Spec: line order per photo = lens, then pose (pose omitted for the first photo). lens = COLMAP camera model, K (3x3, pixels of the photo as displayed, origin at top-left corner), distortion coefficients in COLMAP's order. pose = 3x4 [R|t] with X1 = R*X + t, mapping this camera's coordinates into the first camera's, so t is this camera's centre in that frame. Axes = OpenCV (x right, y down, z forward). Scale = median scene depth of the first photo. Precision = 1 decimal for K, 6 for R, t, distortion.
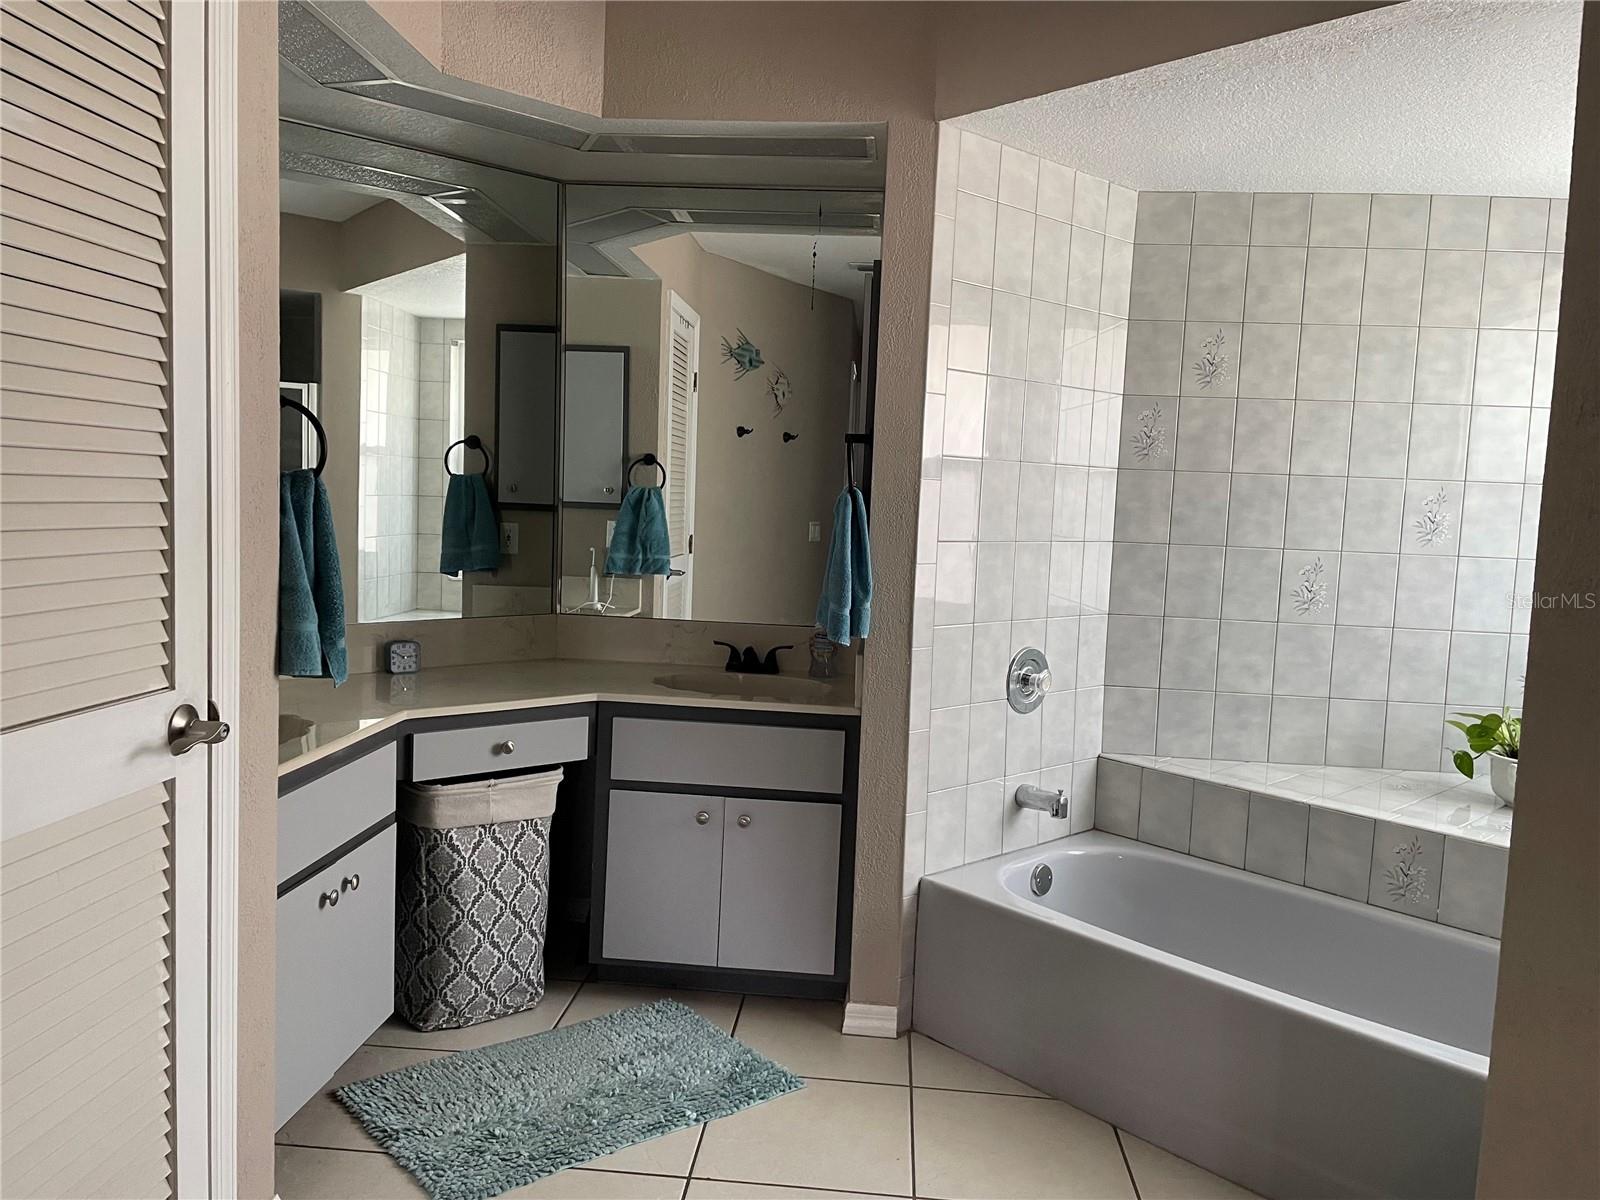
lens RADIAL K [[1203.3, 0, 800.0], [0, 1203.3, 600.0], [0, 0, 1]] dist [0.090918, -0.139938]
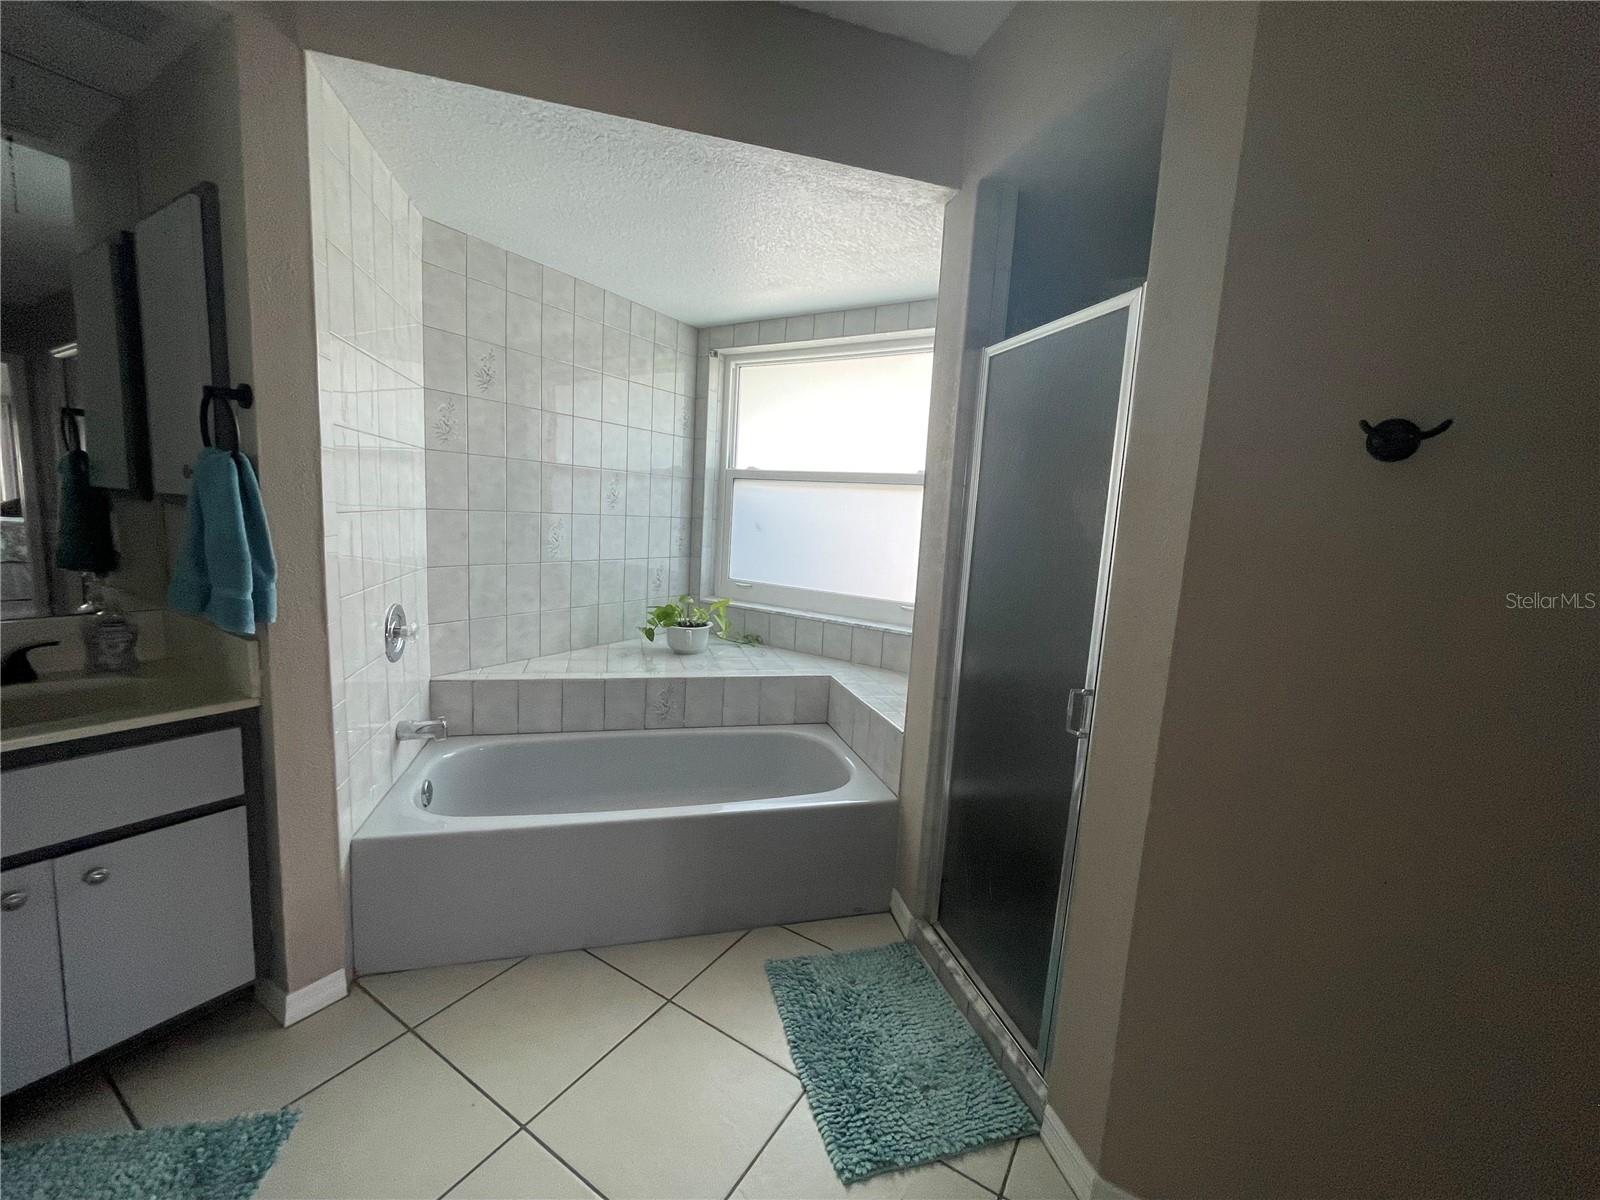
lens RADIAL K [[644.6, 0, 800.0], [0, 644.6, 600.0], [0, 0, 1]] dist [-0.004292, 0.000033]
pose [[0.462149, -0.136760, 0.876193, -0.163095], [0.043648, 0.990347, 0.131556, -0.027511], [-0.885727, -0.022555, 0.463658, 0.376413]]
